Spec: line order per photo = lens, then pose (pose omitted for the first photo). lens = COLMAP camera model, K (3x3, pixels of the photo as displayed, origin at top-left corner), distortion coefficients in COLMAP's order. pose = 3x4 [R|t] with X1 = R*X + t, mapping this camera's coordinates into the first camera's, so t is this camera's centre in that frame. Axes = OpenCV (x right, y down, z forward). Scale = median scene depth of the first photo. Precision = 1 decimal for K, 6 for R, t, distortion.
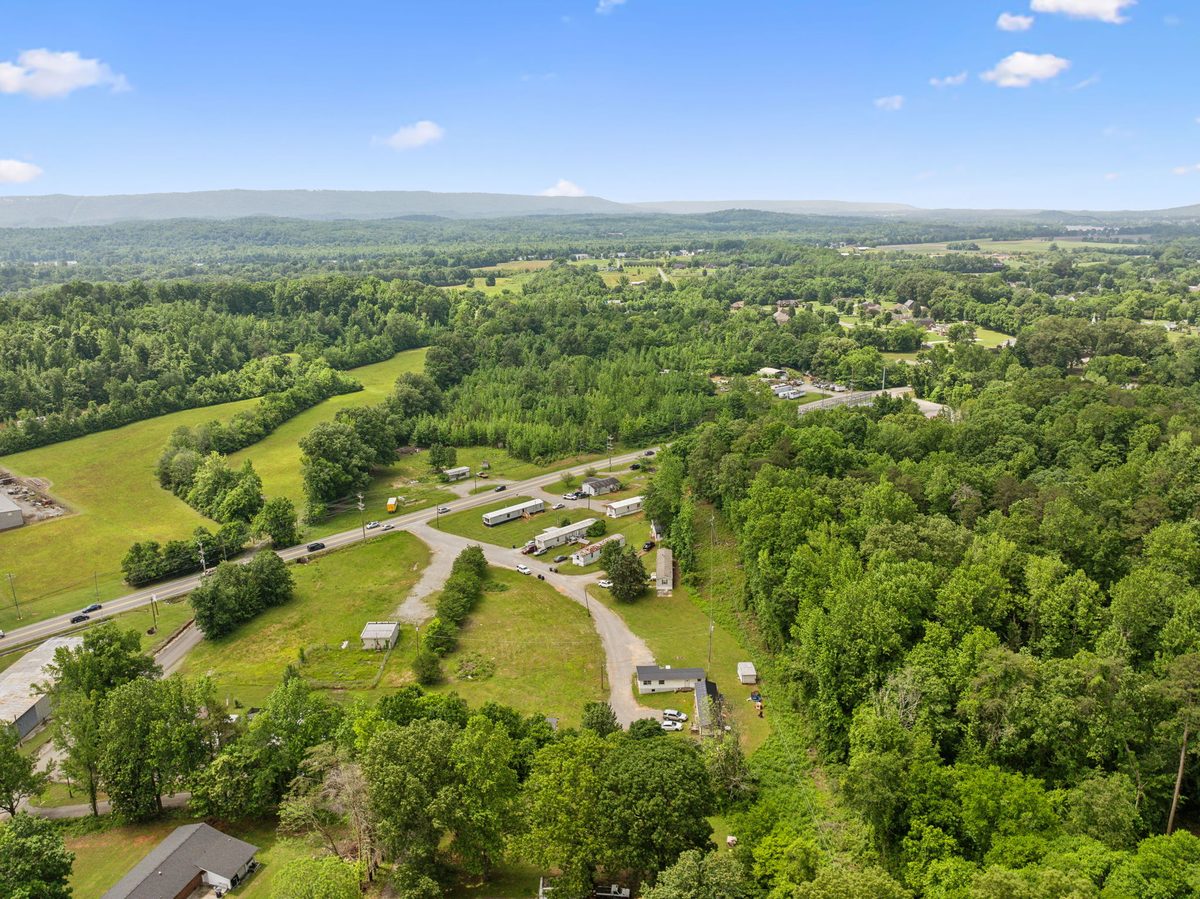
lens RADIAL K [[865.0, 0, 600.0], [0, 865.0, 449.5], [0, 0, 1]] dist [-0.025207, -0.010285]
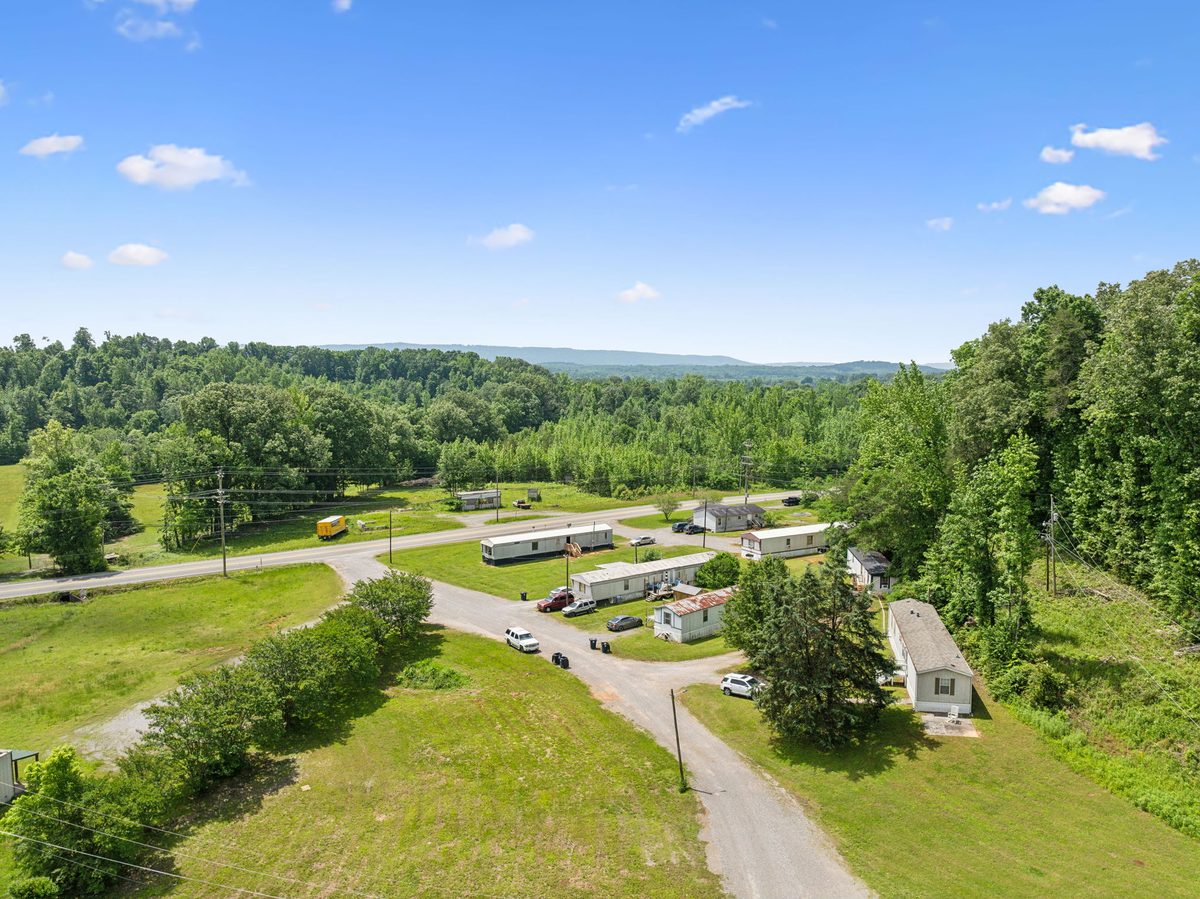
lens RADIAL K [[865.0, 0, 600.0], [0, 865.0, 449.5], [0, 0, 1]] dist [-0.025207, -0.010285]
pose [[0.988809, 0.032010, -0.145710, -0.002030], [-0.054776, 0.986390, -0.155029, 0.109223], [0.138765, 0.161275, 0.977105, 0.598527]]
